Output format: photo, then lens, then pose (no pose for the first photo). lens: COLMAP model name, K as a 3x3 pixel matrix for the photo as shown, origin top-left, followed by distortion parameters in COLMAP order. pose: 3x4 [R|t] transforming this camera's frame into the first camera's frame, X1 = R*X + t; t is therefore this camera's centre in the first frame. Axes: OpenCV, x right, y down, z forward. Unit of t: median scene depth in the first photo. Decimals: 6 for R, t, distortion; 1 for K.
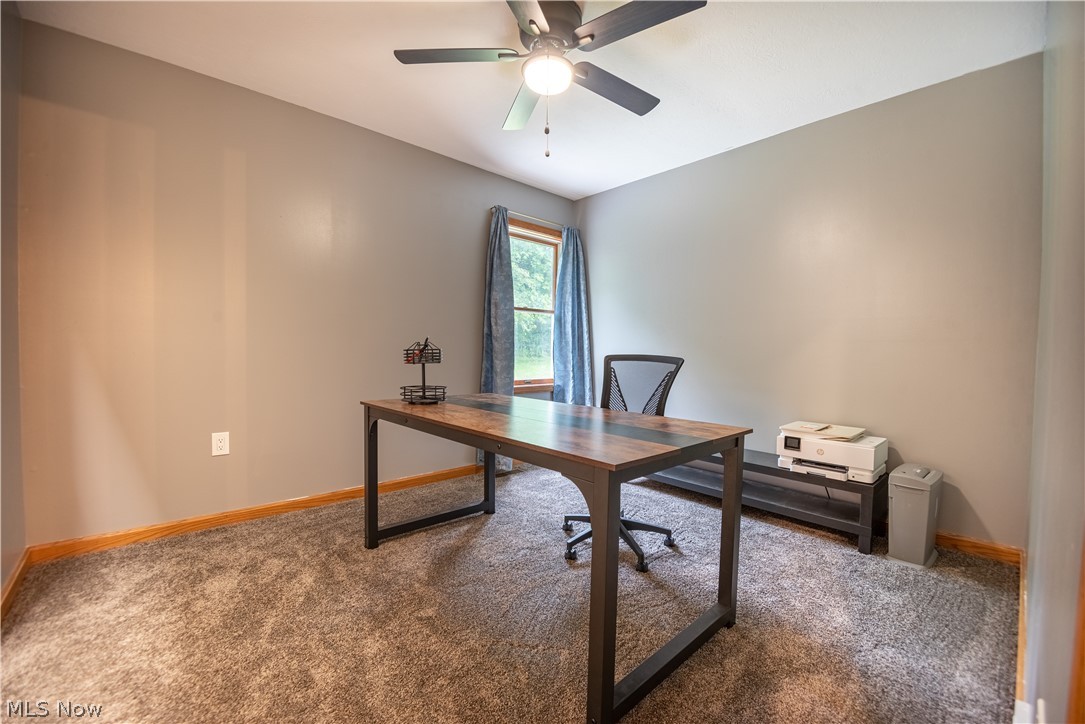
lens RADIAL K [[443.0, 0, 550.2], [0, 443.0, 362.6], [0, 0, 1]] dist [-0.000611, -0.012316]
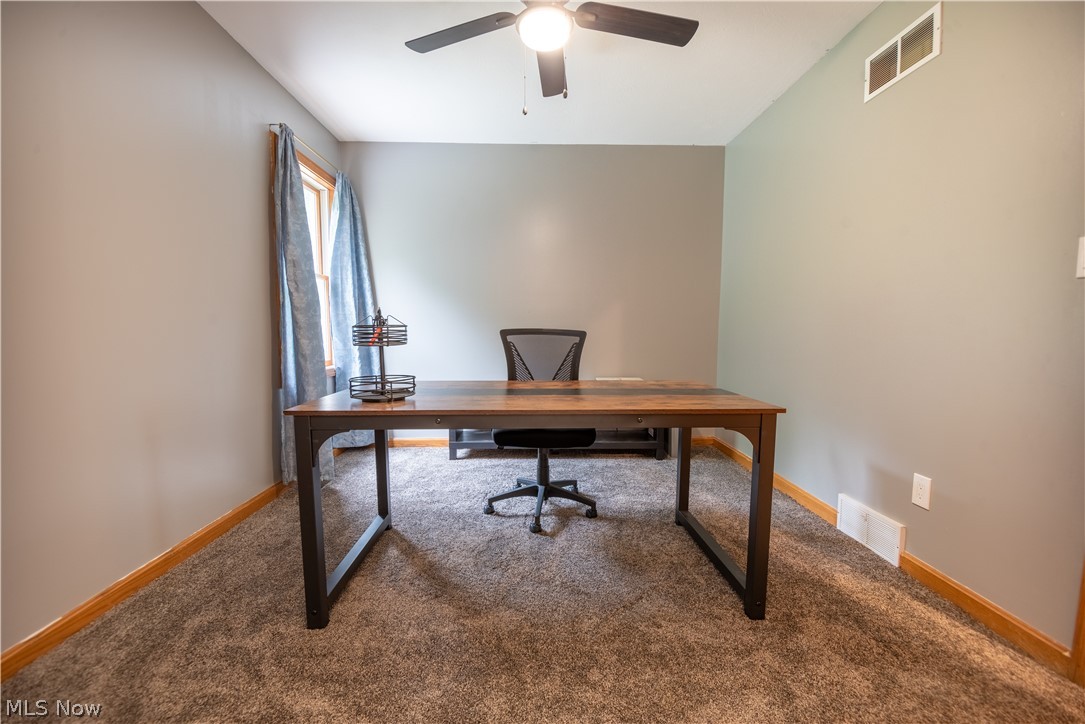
lens RADIAL K [[443.0, 0, 550.2], [0, 443.0, 362.6], [0, 0, 1]] dist [-0.000611, -0.012316]
pose [[0.657102, -0.074087, 0.750152, -0.576291], [0.027020, 0.996834, 0.074782, -0.015290], [-0.753318, -0.028871, 0.657023, 0.279898]]
